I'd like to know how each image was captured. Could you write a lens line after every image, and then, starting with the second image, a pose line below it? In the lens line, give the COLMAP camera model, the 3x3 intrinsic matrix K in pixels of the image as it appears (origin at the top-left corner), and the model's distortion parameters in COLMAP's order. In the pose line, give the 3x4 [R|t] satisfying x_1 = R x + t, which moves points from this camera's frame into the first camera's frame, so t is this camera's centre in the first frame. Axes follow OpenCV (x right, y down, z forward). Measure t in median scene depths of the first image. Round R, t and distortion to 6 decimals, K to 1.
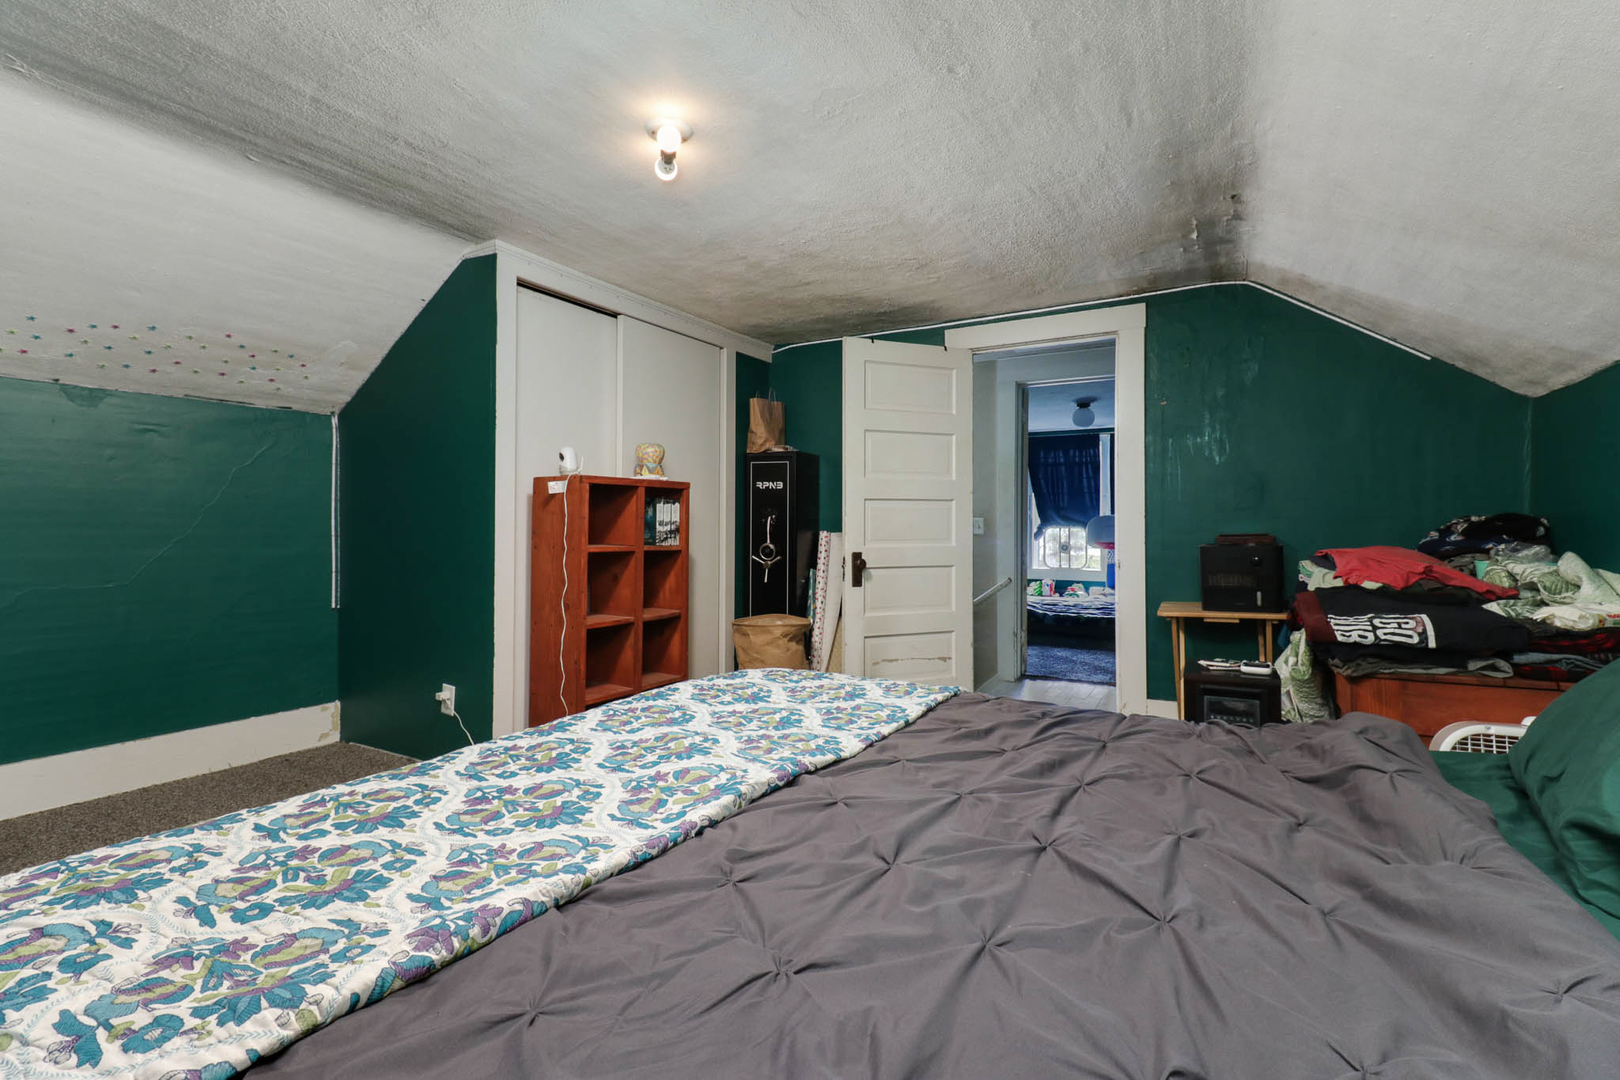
lens RADIAL K [[749.7, 0, 809.5], [0, 749.7, 522.1], [0, 0, 1]] dist [-0.002653, 0.000237]
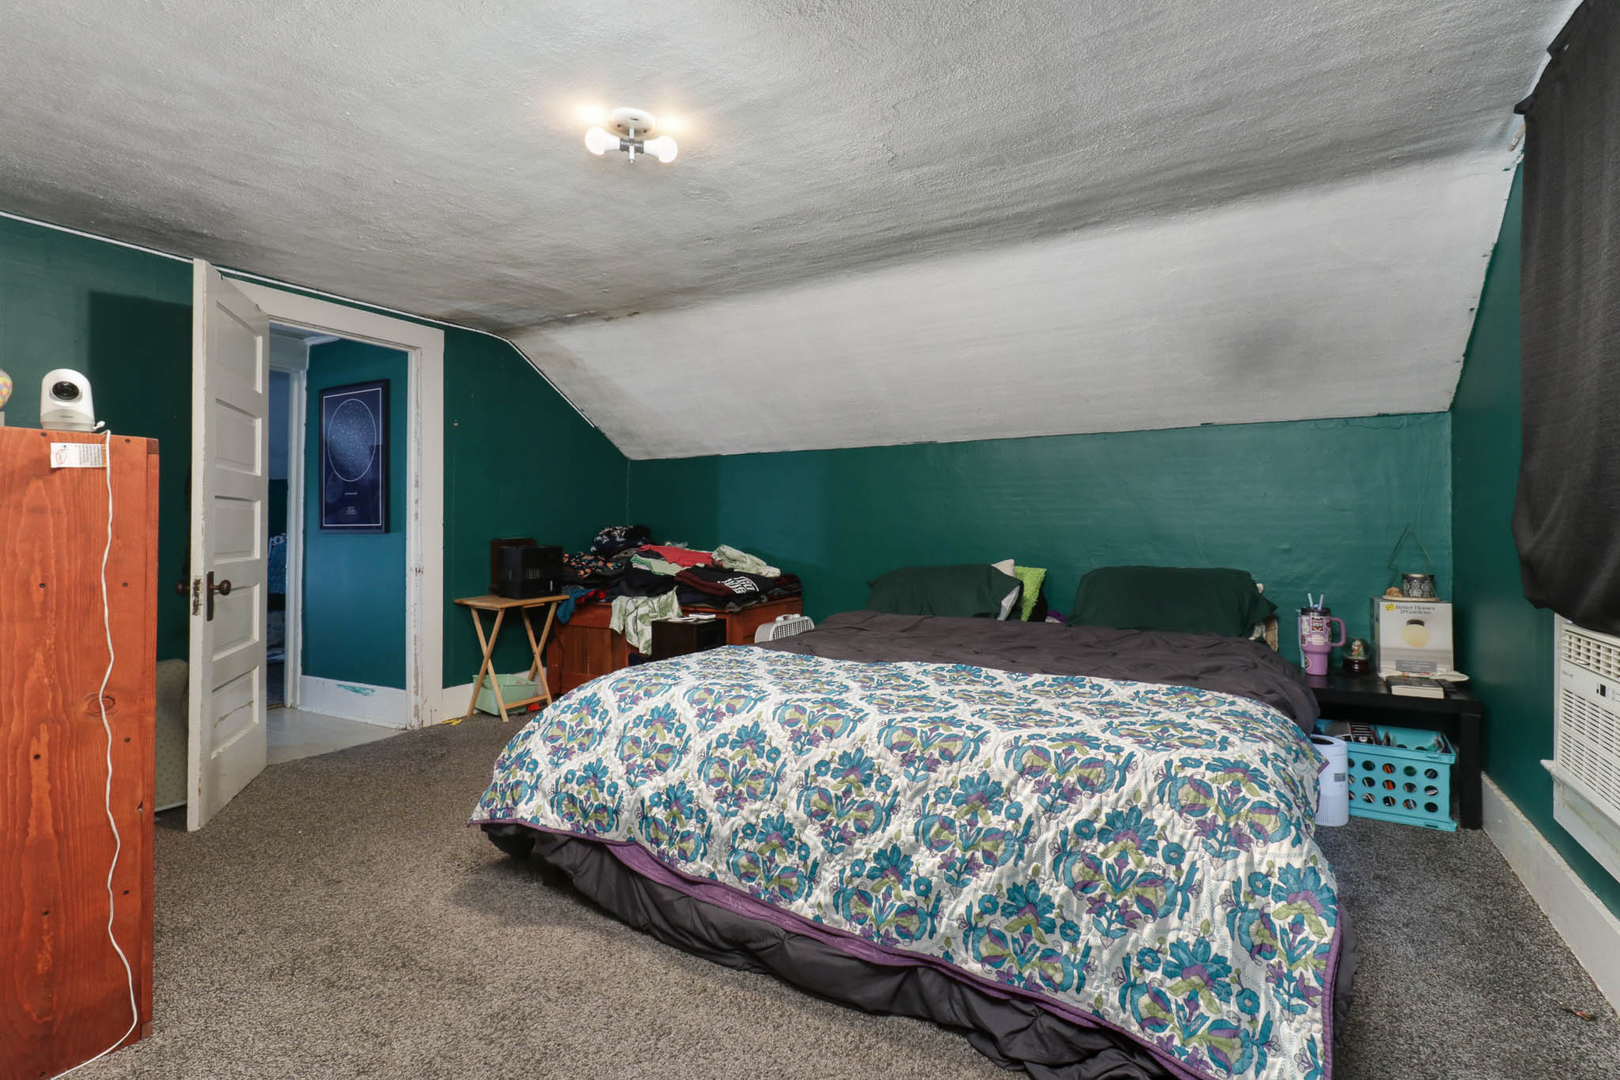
lens RADIAL K [[749.7, 0, 809.5], [0, 749.7, 522.1], [0, 0, 1]] dist [-0.002653, 0.000237]
pose [[0.006956, 0.006550, 0.999954, -0.732174], [-0.007510, 0.999951, -0.006498, -0.005744], [-0.999948, -0.007465, 0.007005, 0.497122]]
